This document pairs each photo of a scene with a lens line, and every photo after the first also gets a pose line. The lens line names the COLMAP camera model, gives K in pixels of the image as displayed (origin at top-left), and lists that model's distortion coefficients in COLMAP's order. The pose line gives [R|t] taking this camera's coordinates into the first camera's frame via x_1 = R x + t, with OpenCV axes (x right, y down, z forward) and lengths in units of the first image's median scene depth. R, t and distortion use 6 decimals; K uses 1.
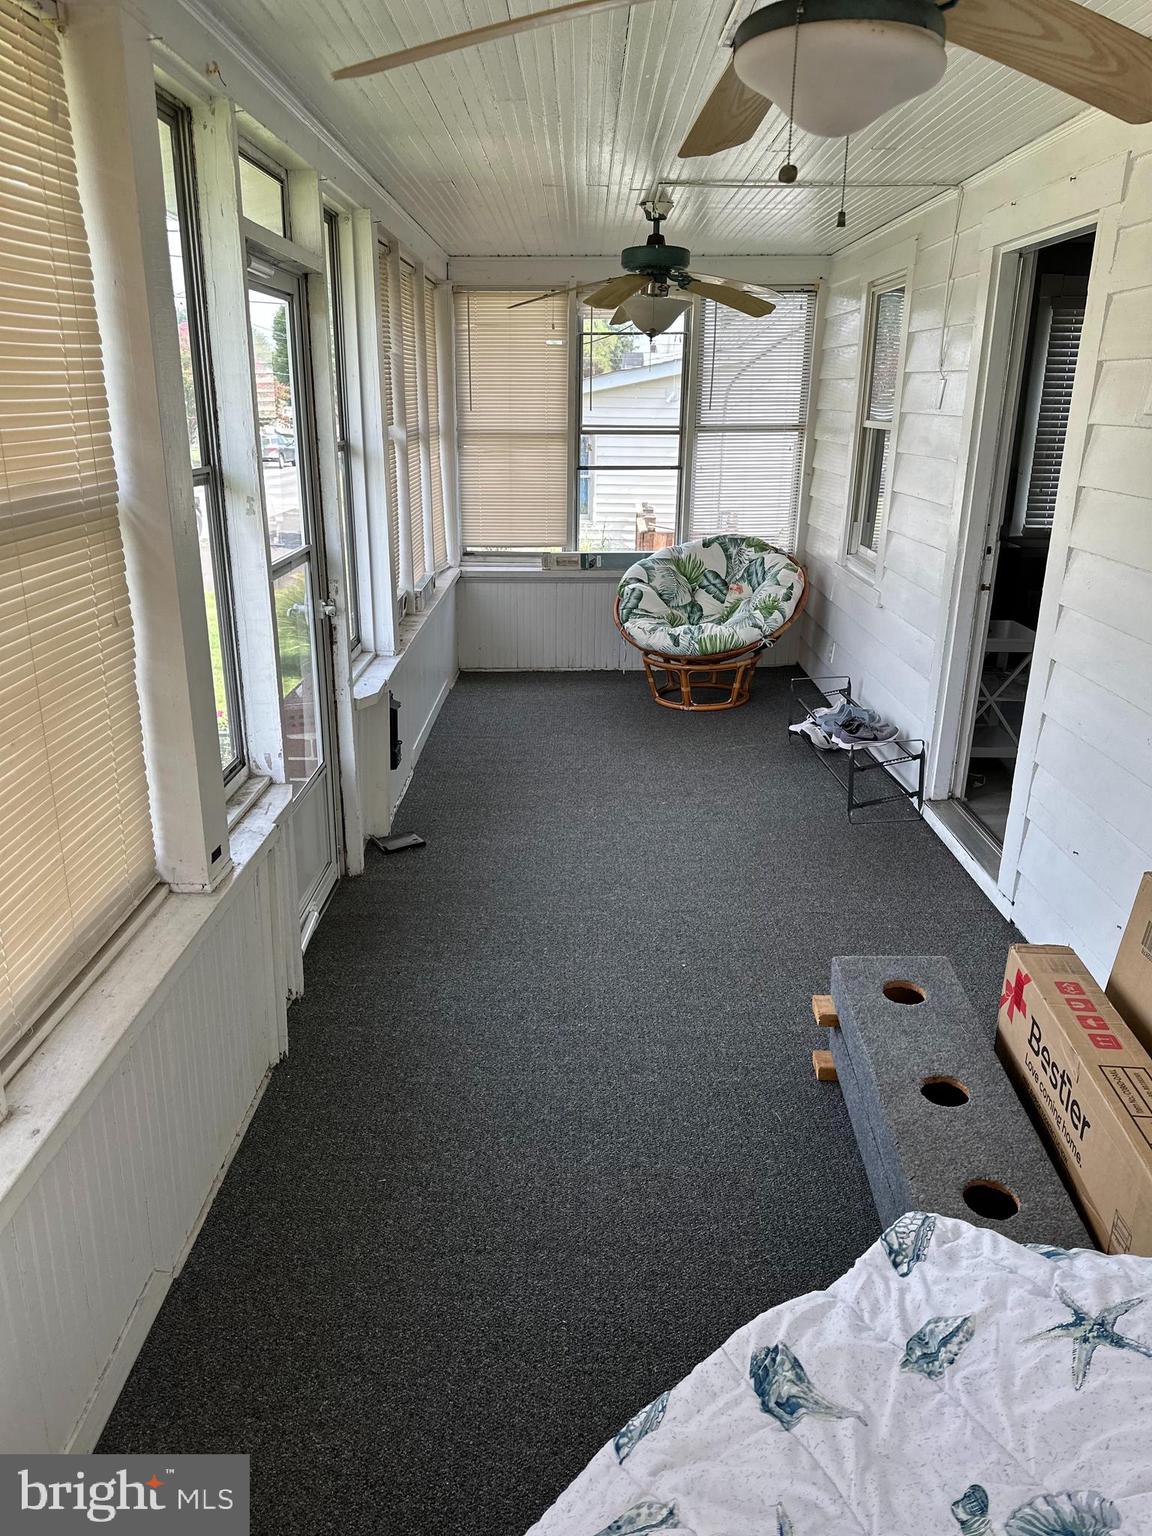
lens RADIAL K [[1083.6, 0, 565.4], [0, 1083.6, 776.7], [0, 0, 1]] dist [0.116770, -0.154276]
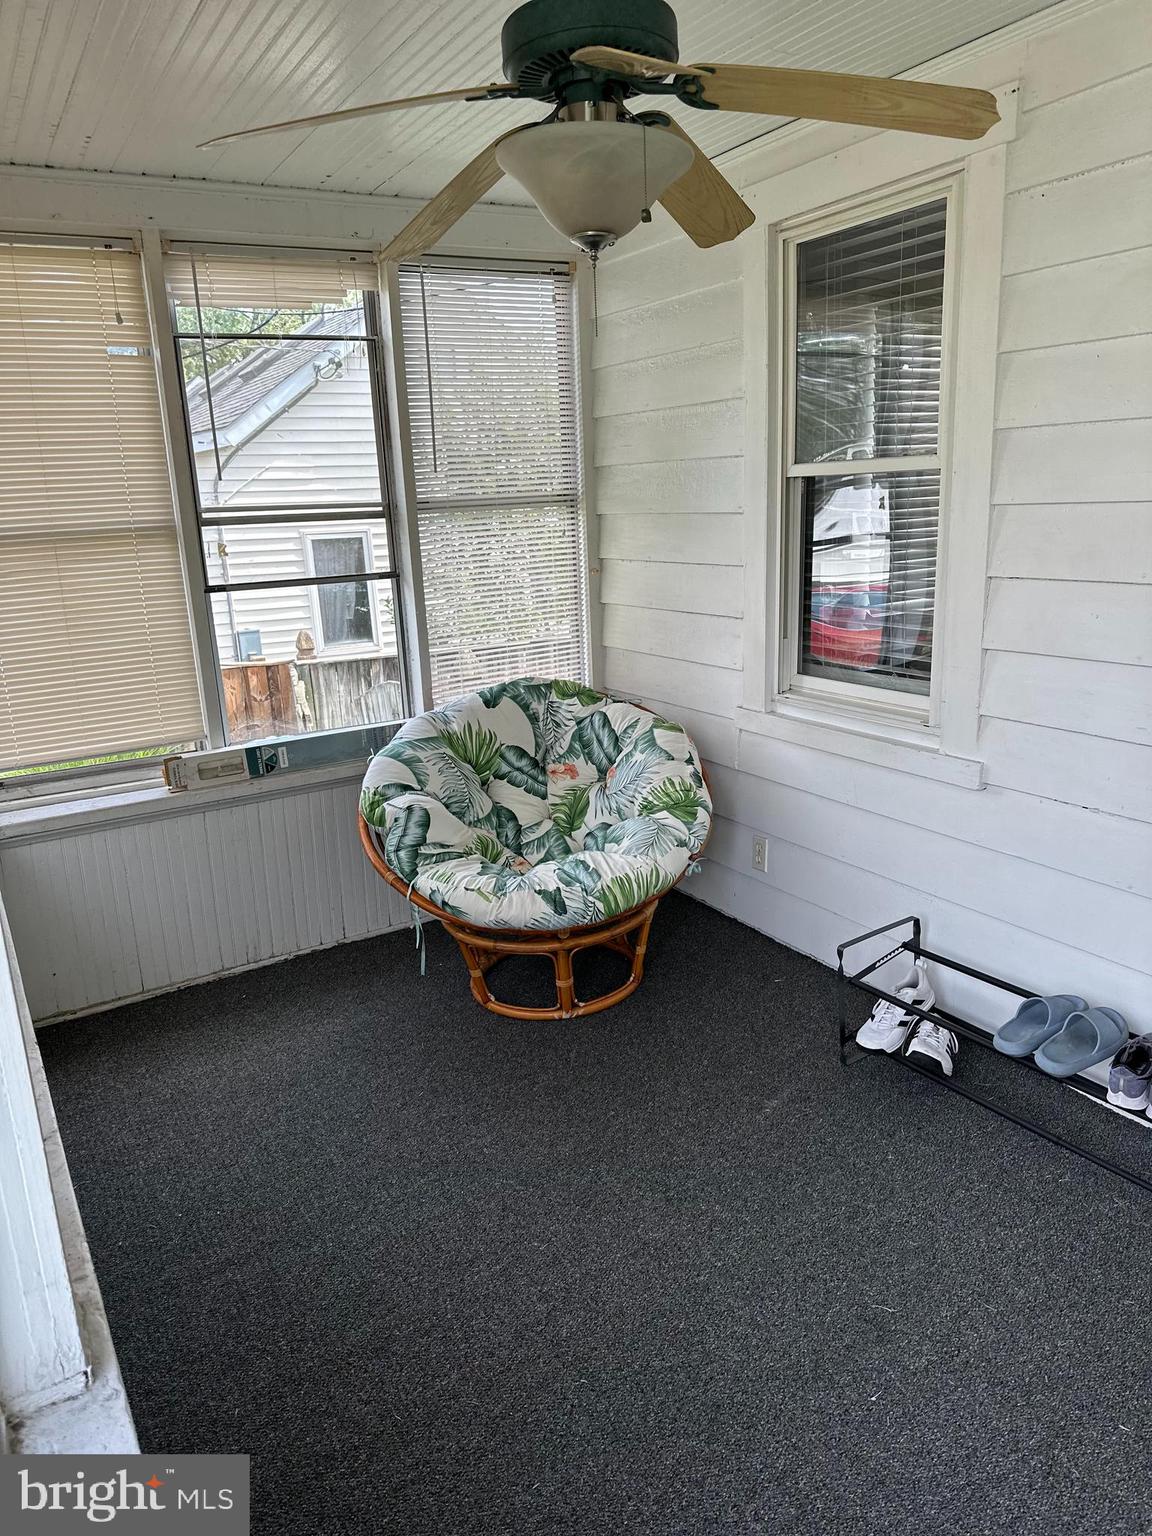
lens RADIAL K [[1083.6, 0, 565.4], [0, 1083.6, 776.7], [0, 0, 1]] dist [0.116770, -0.154276]
pose [[0.855370, -0.175746, 0.487294, -0.116914], [0.218493, 0.975321, -0.031774, -0.149891], [-0.469684, 0.133649, 0.872660, 0.502279]]
